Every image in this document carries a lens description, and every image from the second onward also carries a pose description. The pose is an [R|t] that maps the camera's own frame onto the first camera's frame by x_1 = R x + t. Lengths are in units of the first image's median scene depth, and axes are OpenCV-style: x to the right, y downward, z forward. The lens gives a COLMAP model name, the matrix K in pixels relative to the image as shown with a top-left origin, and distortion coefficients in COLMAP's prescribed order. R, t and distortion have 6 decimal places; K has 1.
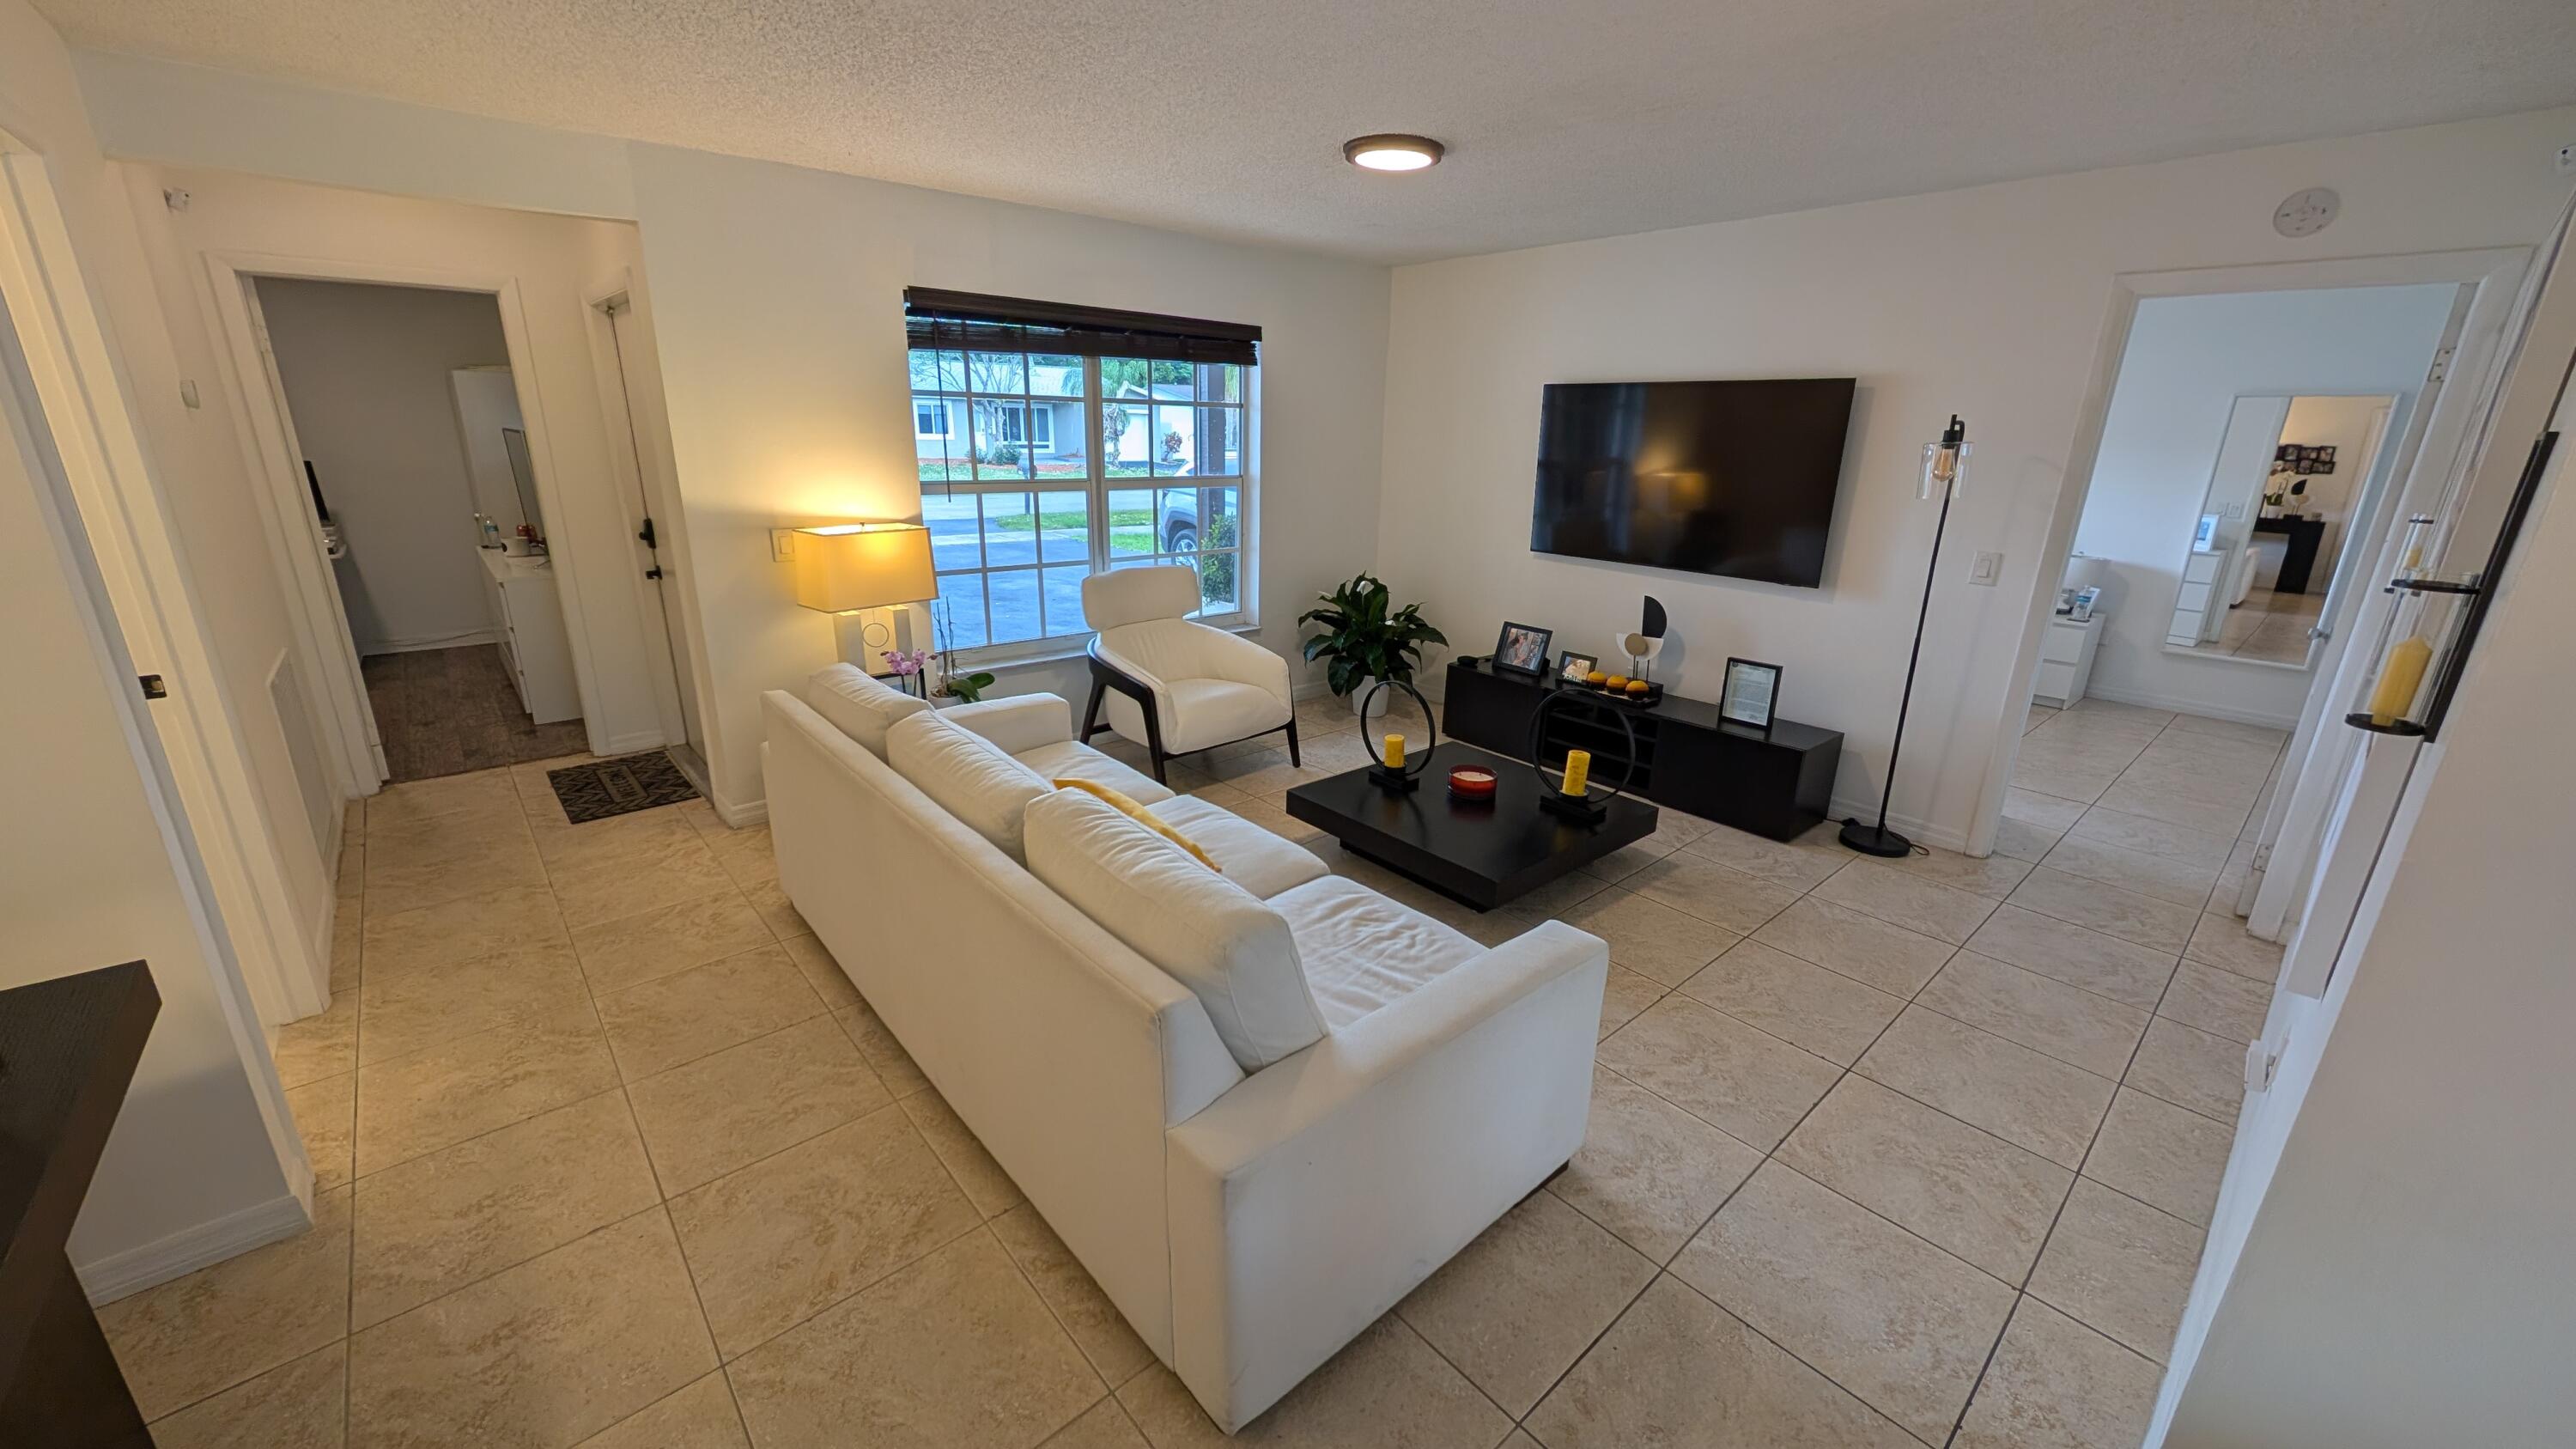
lens RADIAL K [[958.0, 0, 1285.8], [0, 958.0, 714.6], [0, 0, 1]] dist [-0.000177, 0.000573]
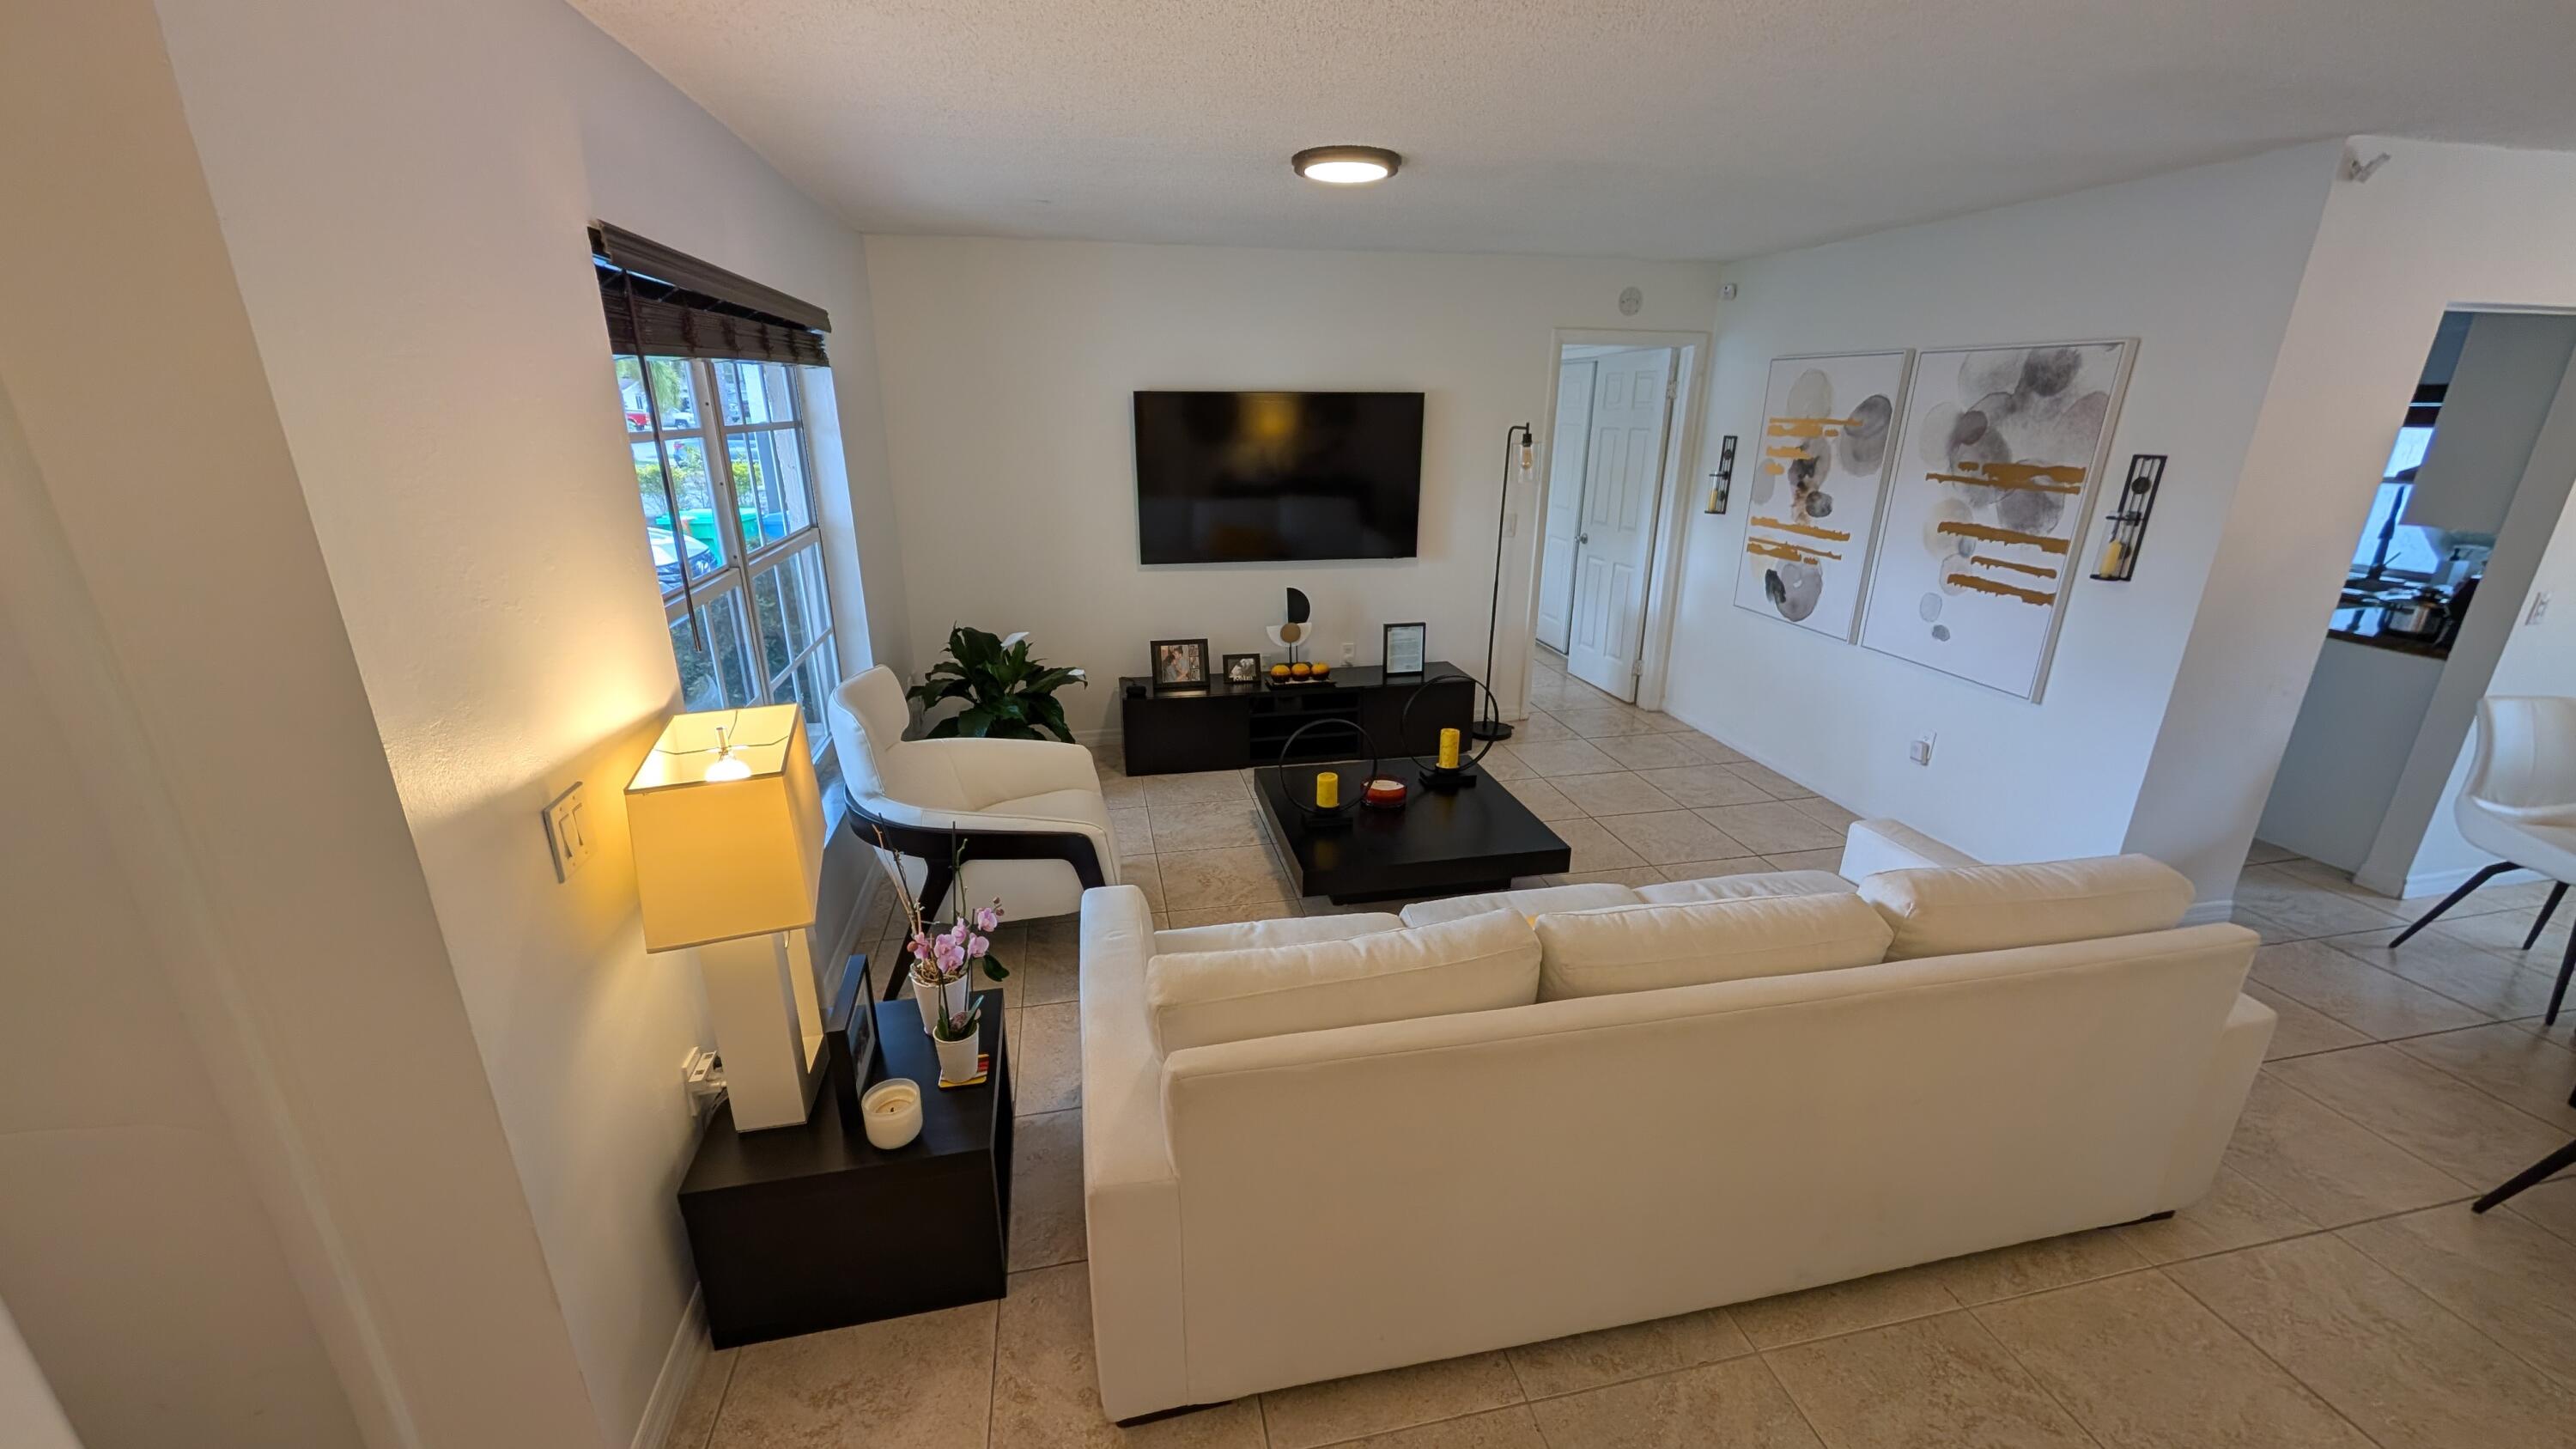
lens RADIAL K [[958.0, 0, 1268.0], [0, 958.0, 728.8], [0, 0, 1]] dist [-0.000177, 0.000573]
pose [[0.502887, -0.297861, 0.811408, -0.596397], [0.258454, 0.947617, 0.187680, -0.189979], [-0.824806, 0.115330, 0.553528, 0.445482]]
